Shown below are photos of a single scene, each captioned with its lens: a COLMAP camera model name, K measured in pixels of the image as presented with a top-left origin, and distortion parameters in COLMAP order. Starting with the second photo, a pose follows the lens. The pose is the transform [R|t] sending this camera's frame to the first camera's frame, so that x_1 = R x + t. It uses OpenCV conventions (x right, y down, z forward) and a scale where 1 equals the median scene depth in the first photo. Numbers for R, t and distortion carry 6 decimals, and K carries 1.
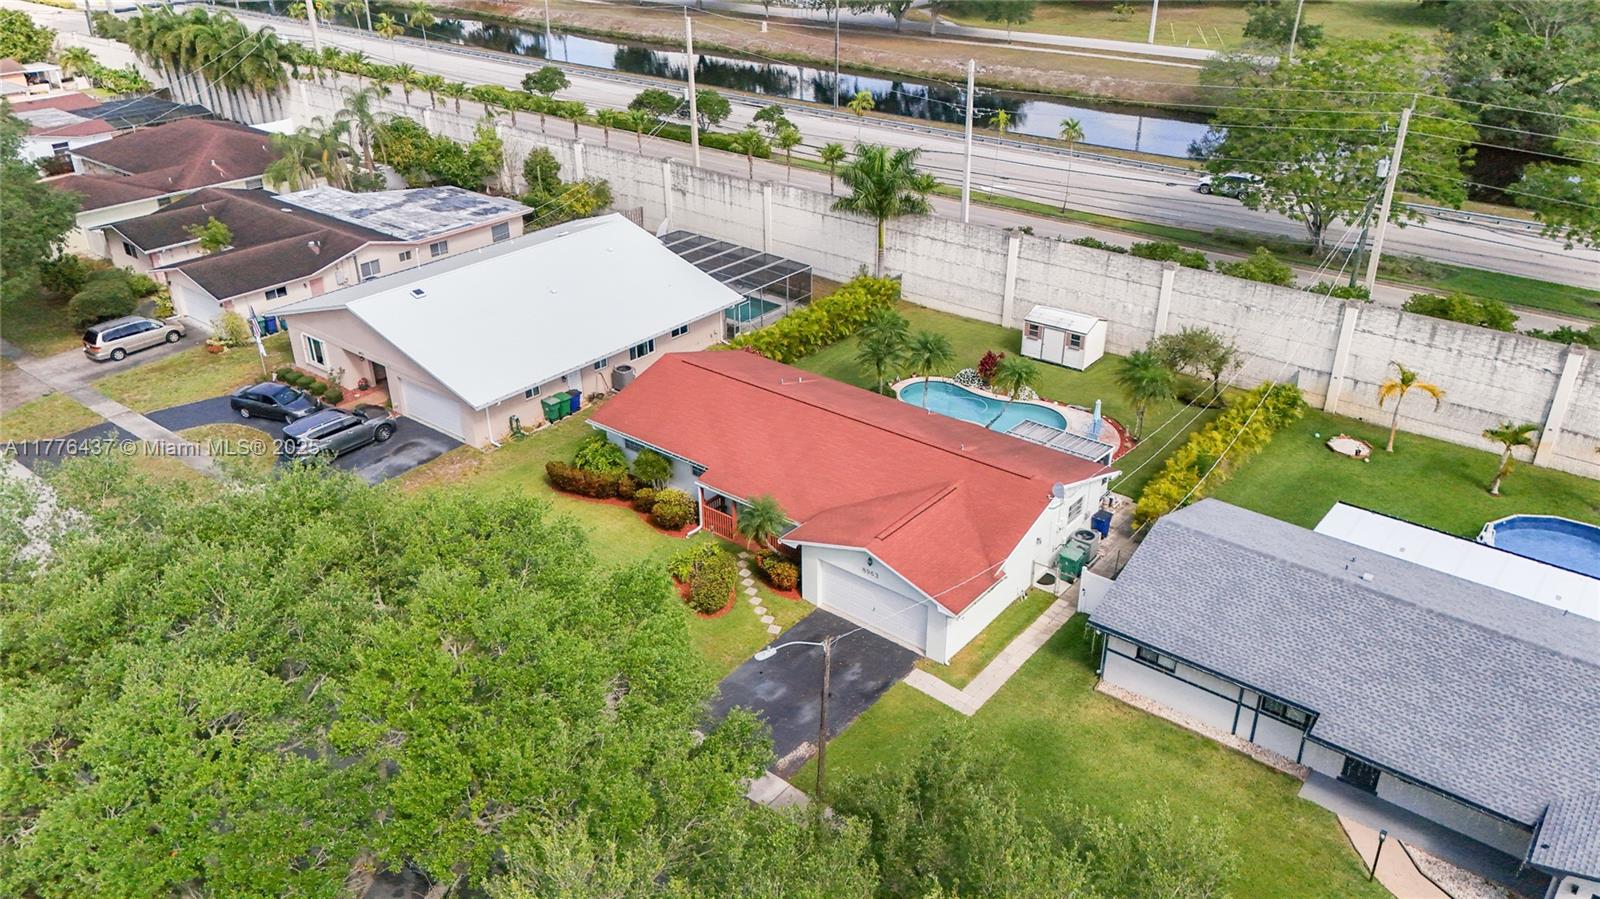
lens RADIAL K [[1183.8, 0, 800.0], [0, 1183.8, 449.5], [0, 0, 1]] dist [0.108521, -0.135585]
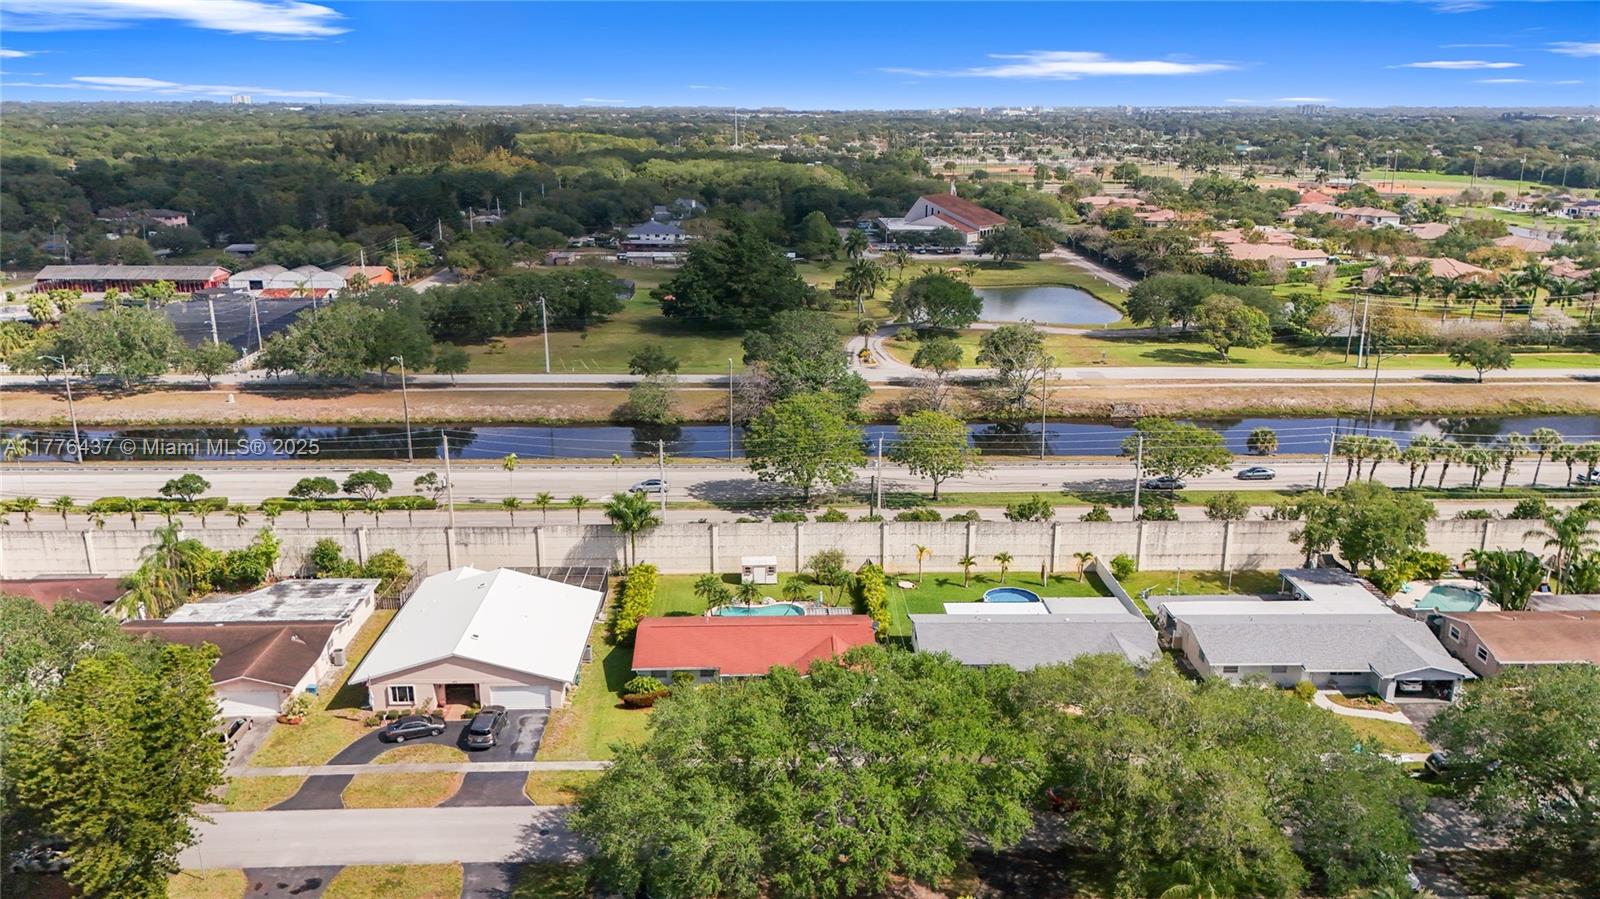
lens RADIAL K [[1183.8, 0, 800.0], [0, 1183.8, 449.5], [0, 0, 1]] dist [0.108521, -0.135585]
pose [[0.760682, -0.176405, 0.624695, -0.844577], [0.294755, 0.951298, -0.090286, -0.082599], [-0.578344, 0.252811, 0.775632, -0.543918]]
